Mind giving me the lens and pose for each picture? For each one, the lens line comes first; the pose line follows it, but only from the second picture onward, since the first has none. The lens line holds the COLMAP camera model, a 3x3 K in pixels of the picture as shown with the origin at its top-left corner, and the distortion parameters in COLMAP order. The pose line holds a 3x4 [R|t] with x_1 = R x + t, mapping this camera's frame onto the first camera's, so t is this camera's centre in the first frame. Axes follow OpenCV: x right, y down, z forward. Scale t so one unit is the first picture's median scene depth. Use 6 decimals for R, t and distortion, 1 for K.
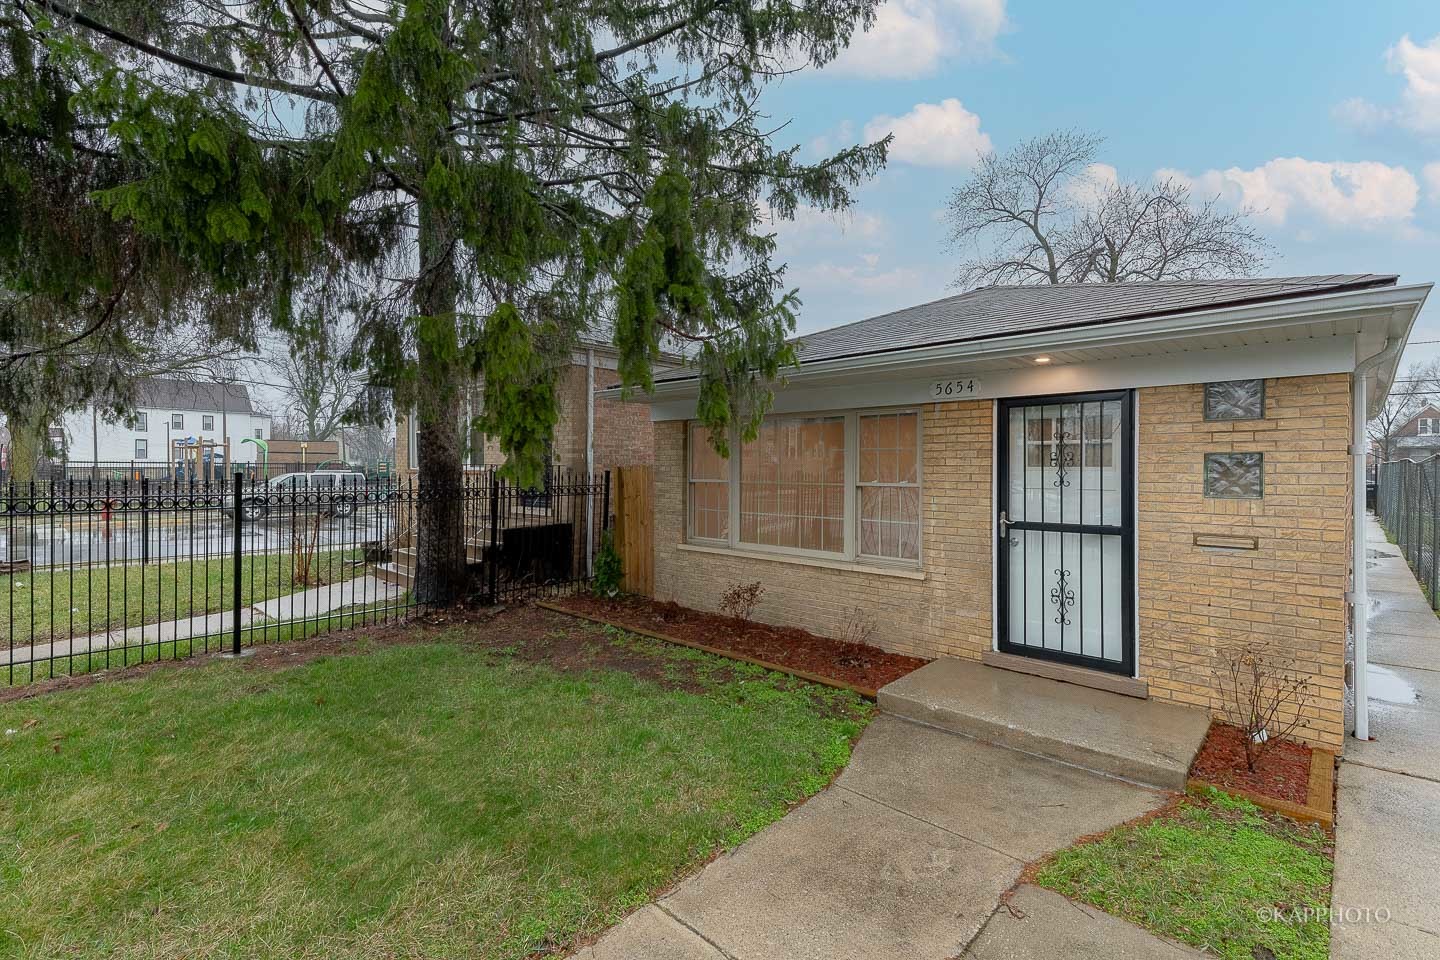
lens RADIAL K [[632.7, 0, 722.1], [0, 632.7, 460.0], [0, 0, 1]] dist [-0.002391, -0.000688]
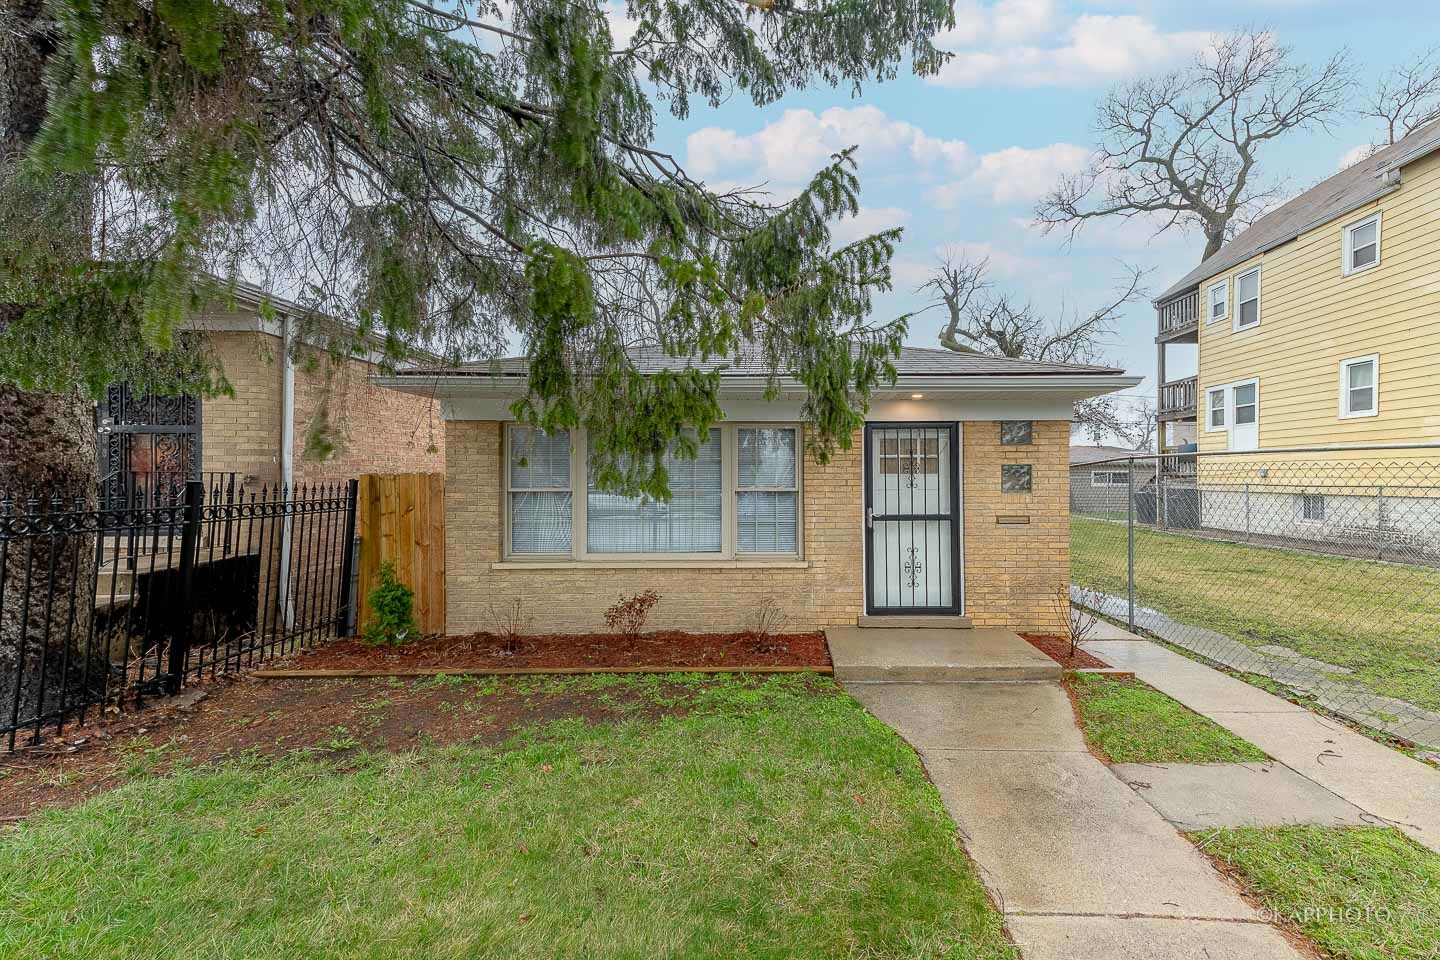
lens RADIAL K [[560.9, 0, 702.0], [0, 560.9, 467.7], [0, 0, 1]] dist [0.019336, -0.005206]
pose [[0.737088, 0.008881, 0.675738, -0.631446], [-0.005802, 0.999960, -0.006814, 0.008729], [-0.675771, 0.001102, 0.737110, 0.395534]]
